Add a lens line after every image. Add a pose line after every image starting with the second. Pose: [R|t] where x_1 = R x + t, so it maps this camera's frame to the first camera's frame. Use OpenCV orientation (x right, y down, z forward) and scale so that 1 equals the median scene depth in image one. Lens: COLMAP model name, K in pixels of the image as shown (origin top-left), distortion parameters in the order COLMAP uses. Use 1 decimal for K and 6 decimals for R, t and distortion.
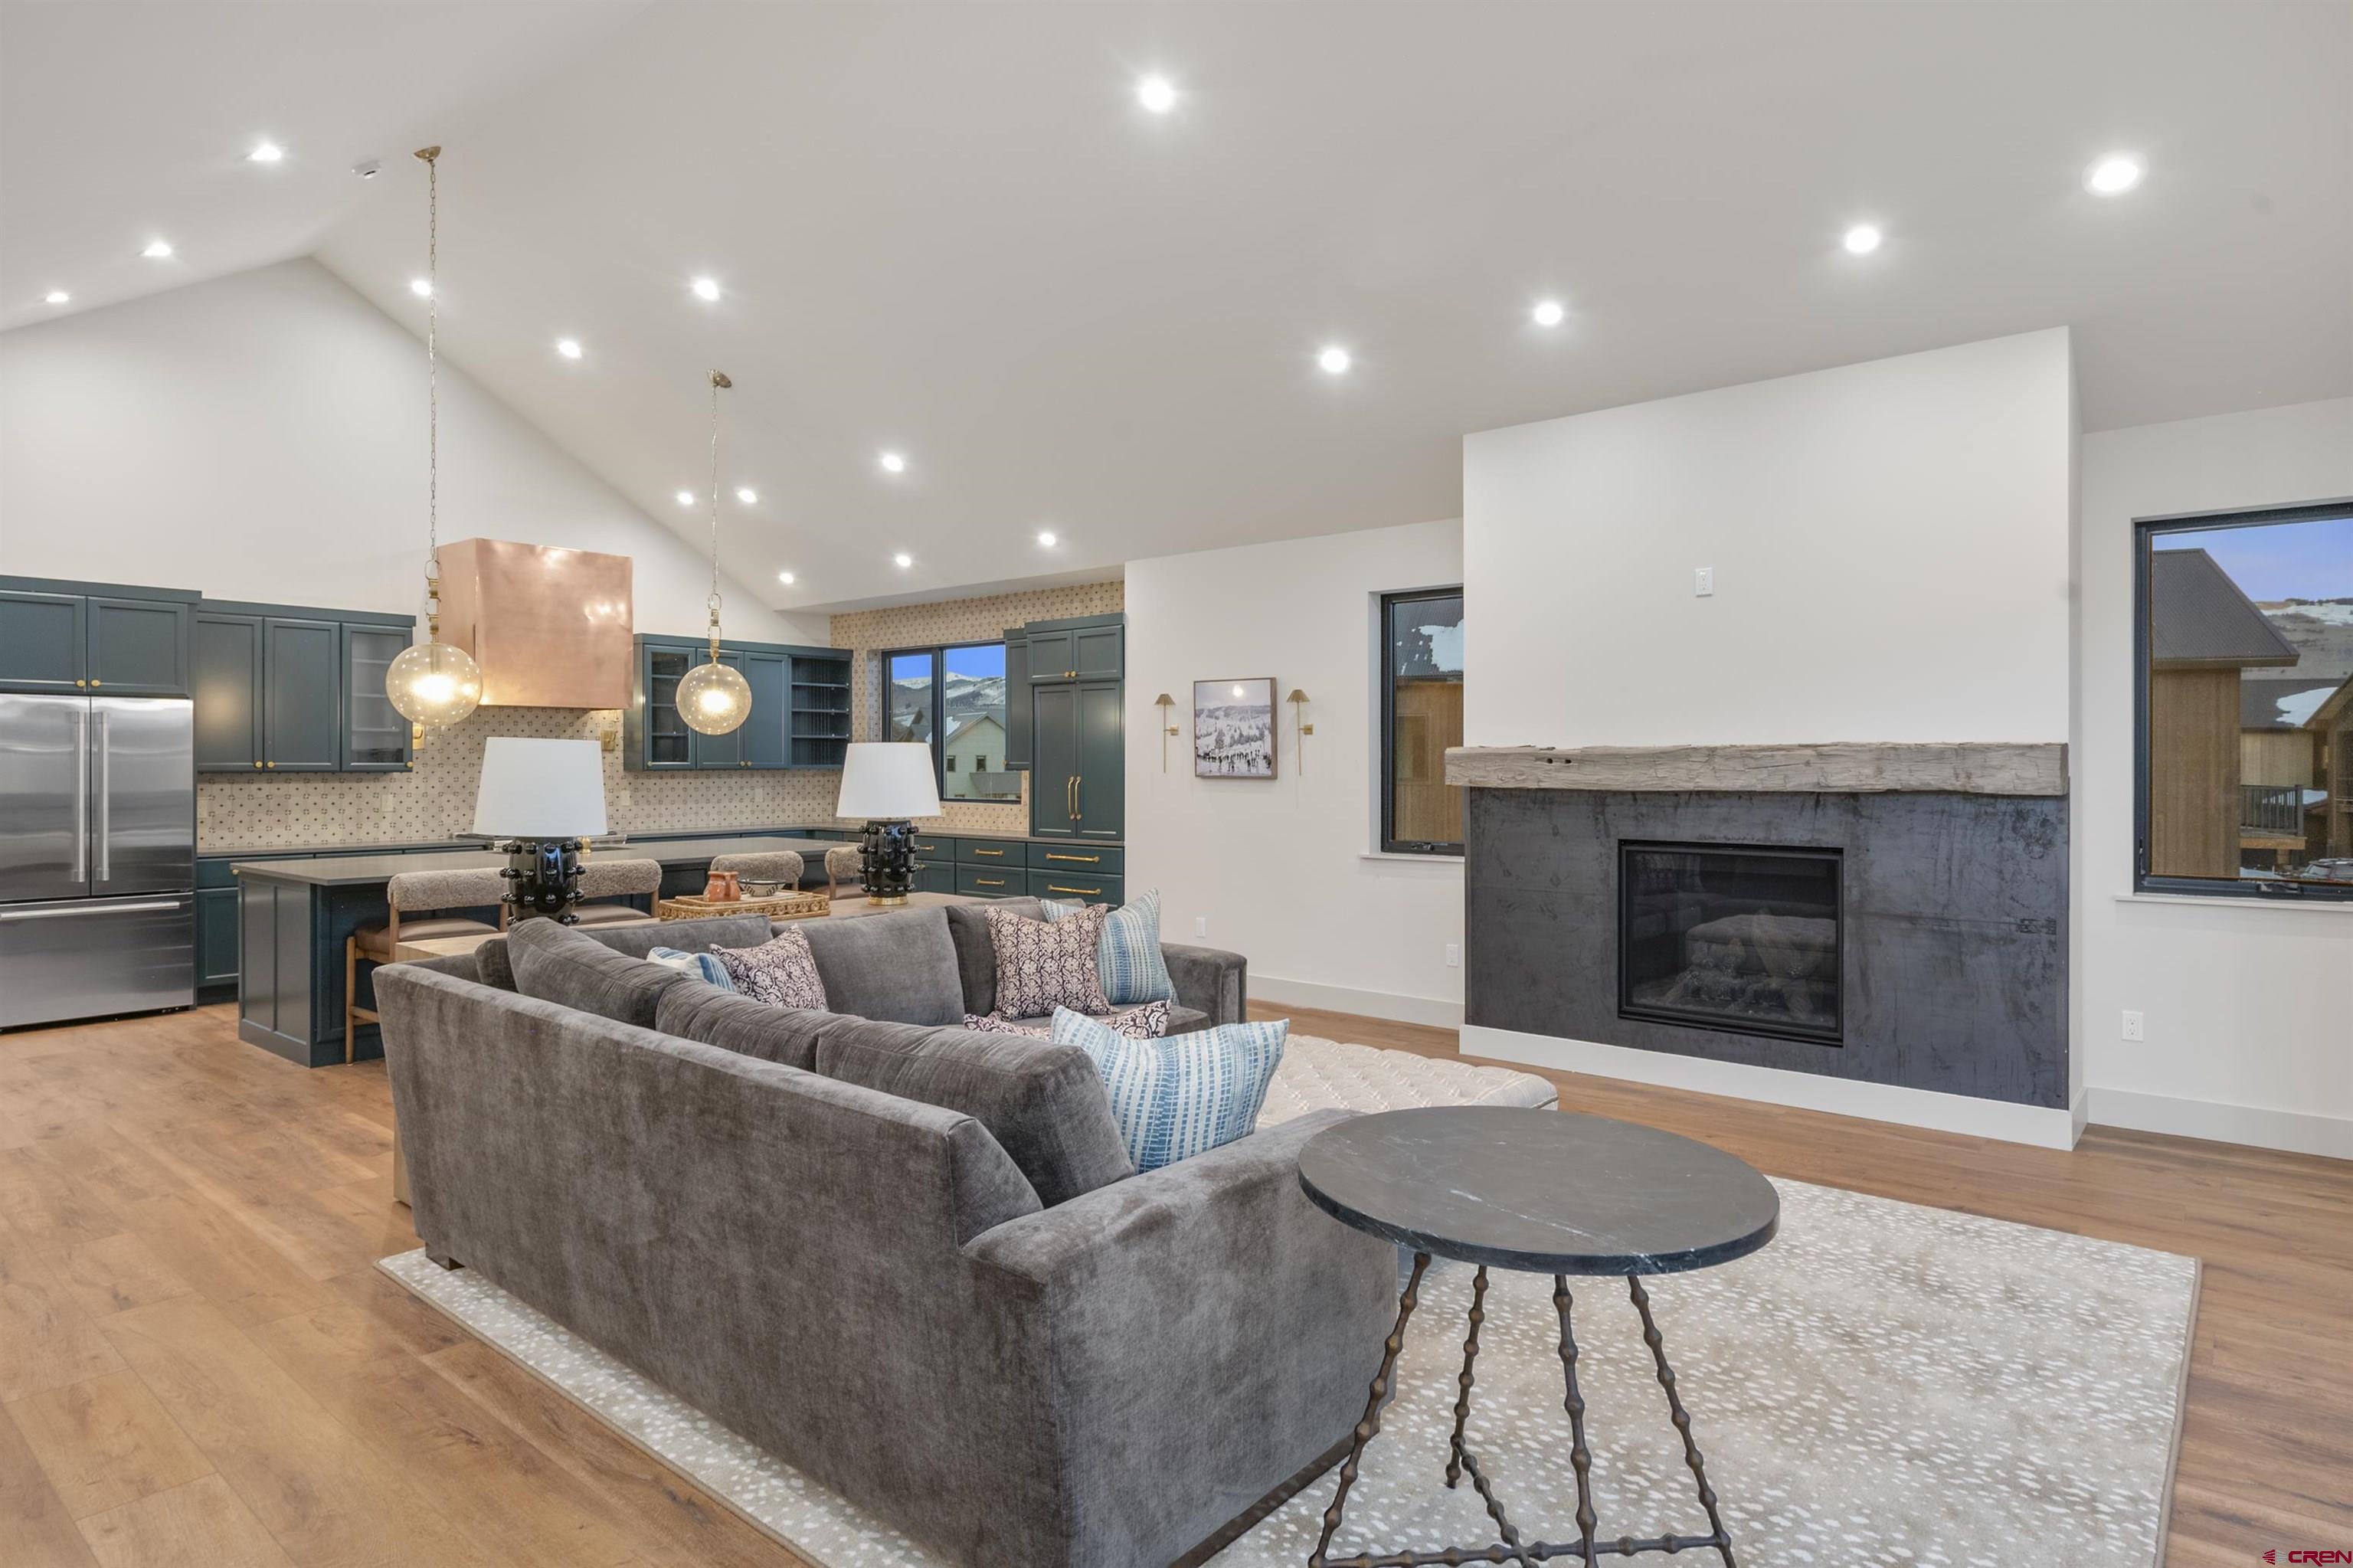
lens RADIAL K [[1309.8, 0, 1177.0], [0, 1309.8, 774.6], [0, 0, 1]] dist [-0.002842, -0.003111]
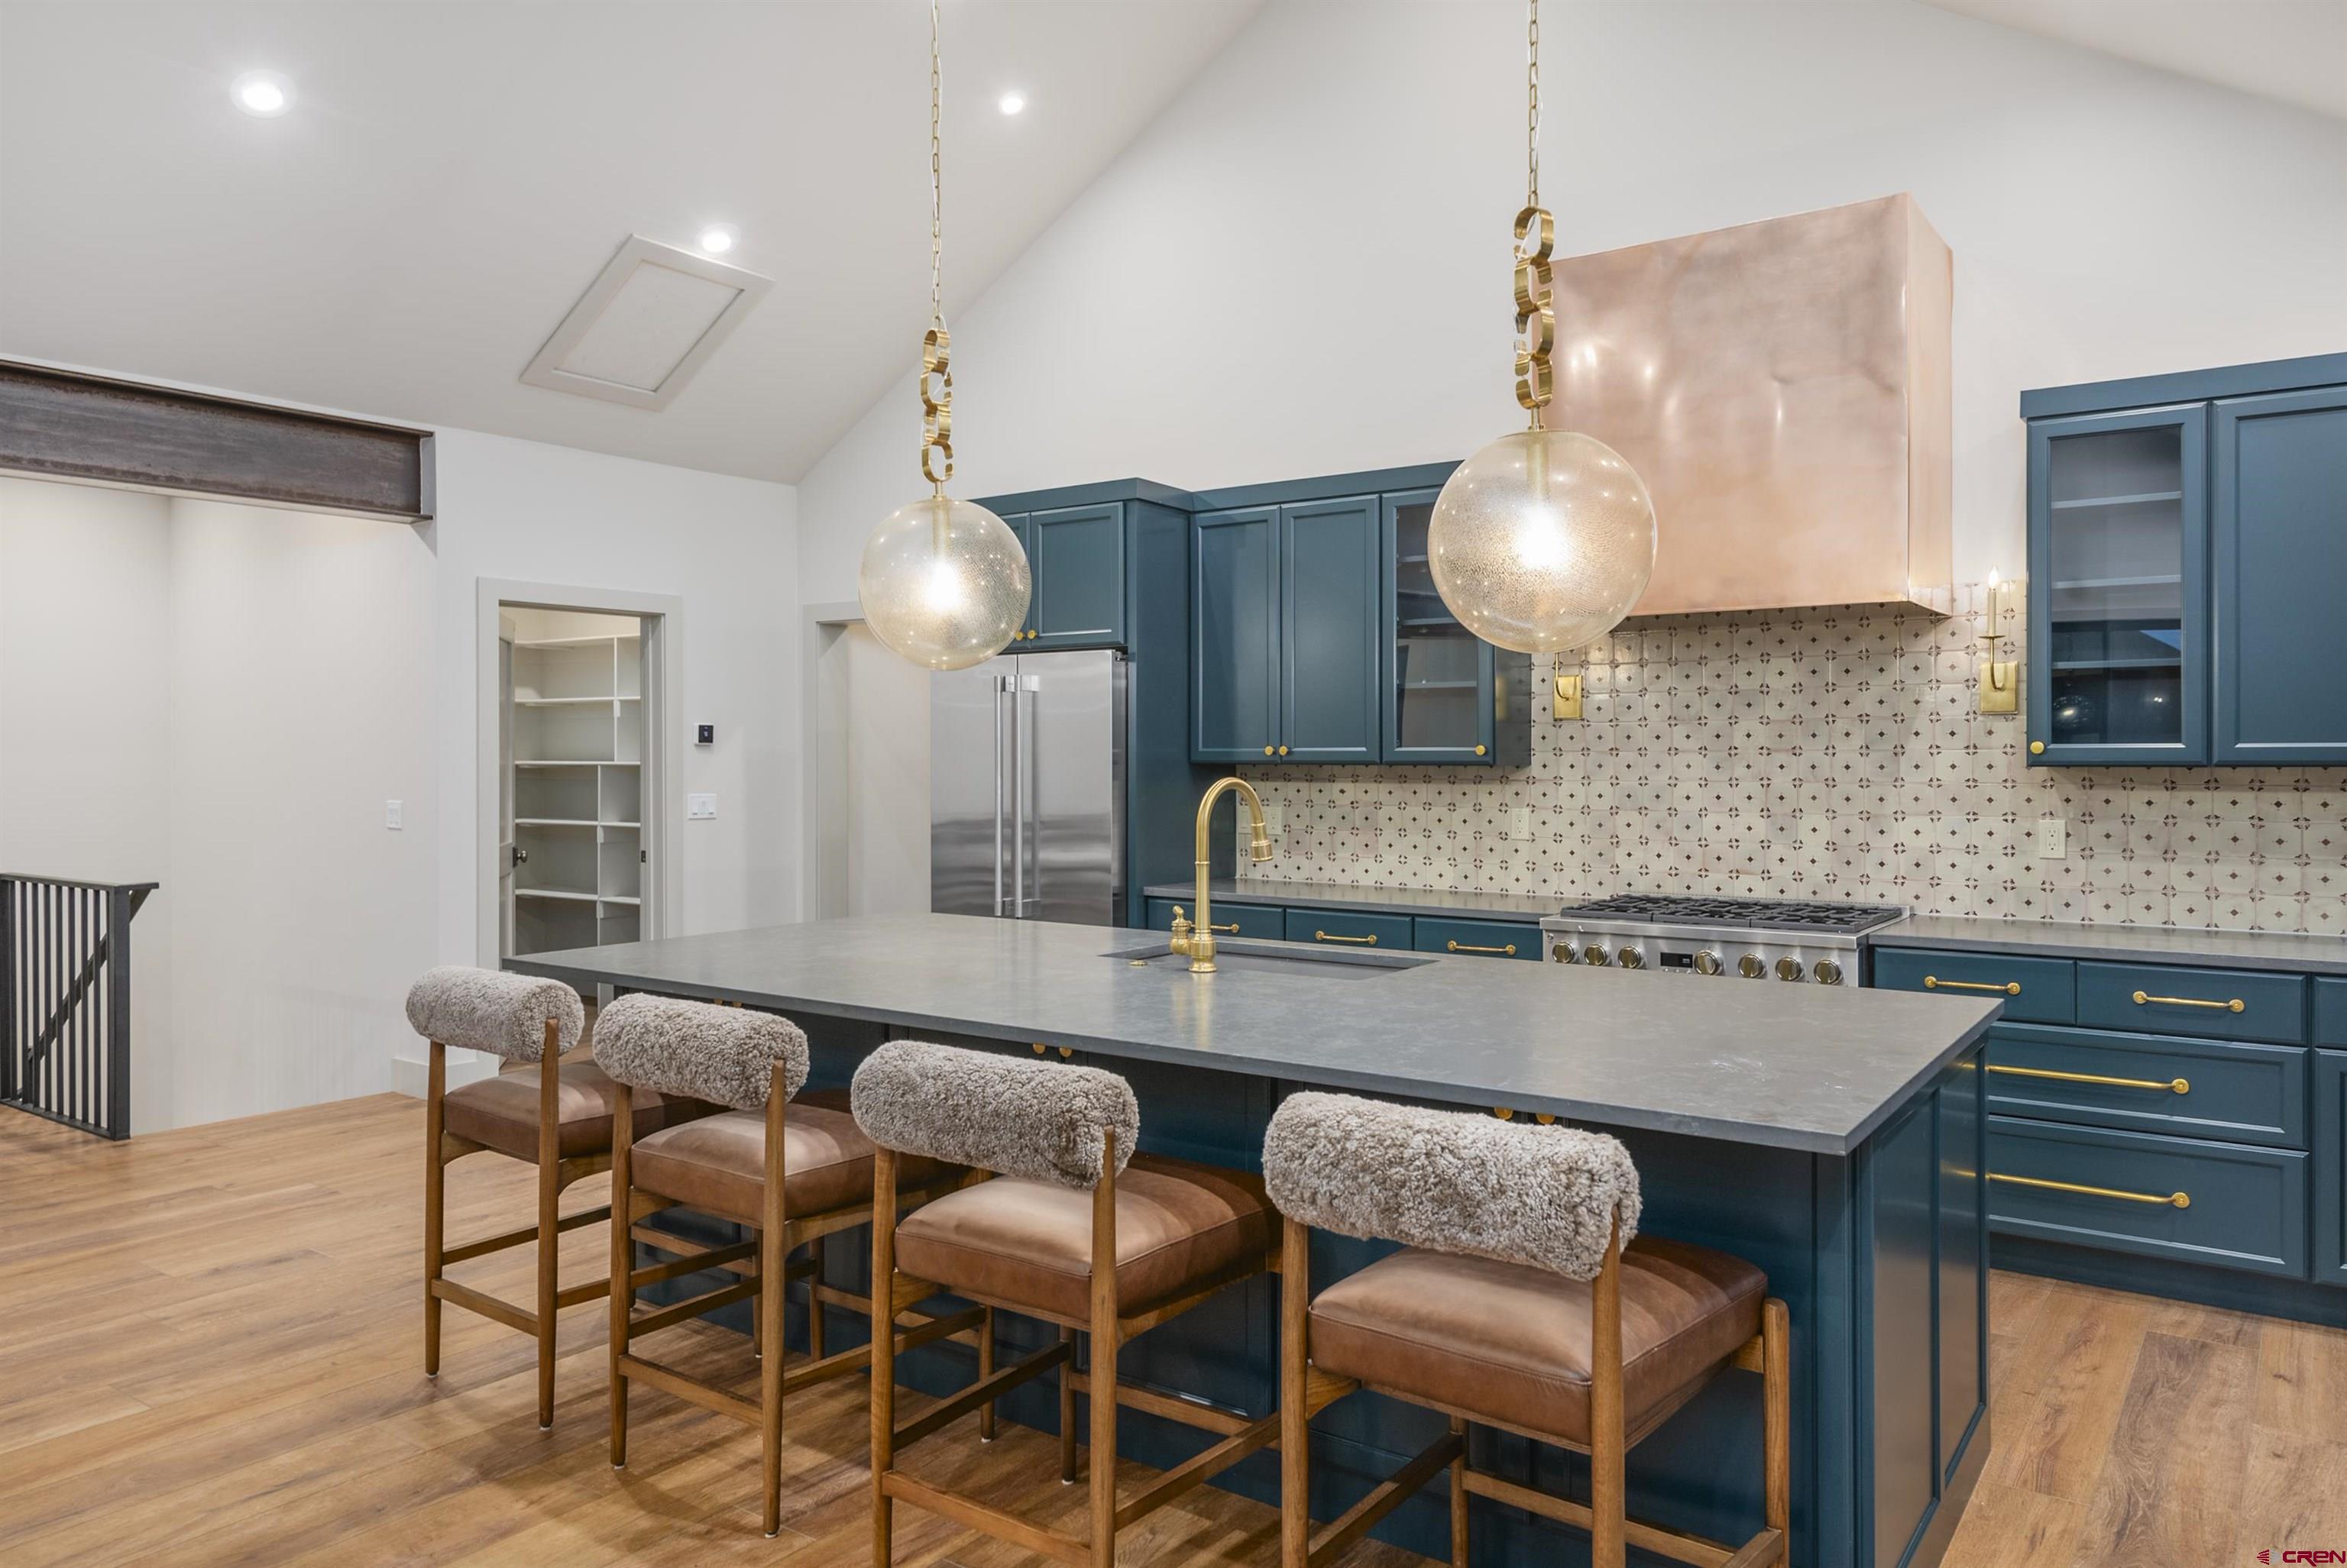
lens RADIAL K [[1577.6, 0, 1174.8], [0, 1577.6, 773.7], [0, 0, 1]] dist [-0.003697, -0.000463]
pose [[0.080908, 0.010046, -0.996671, 0.017764], [-0.009619, 0.999911, 0.009298, -0.002873], [0.996675, 0.008835, 0.080997, 0.782897]]
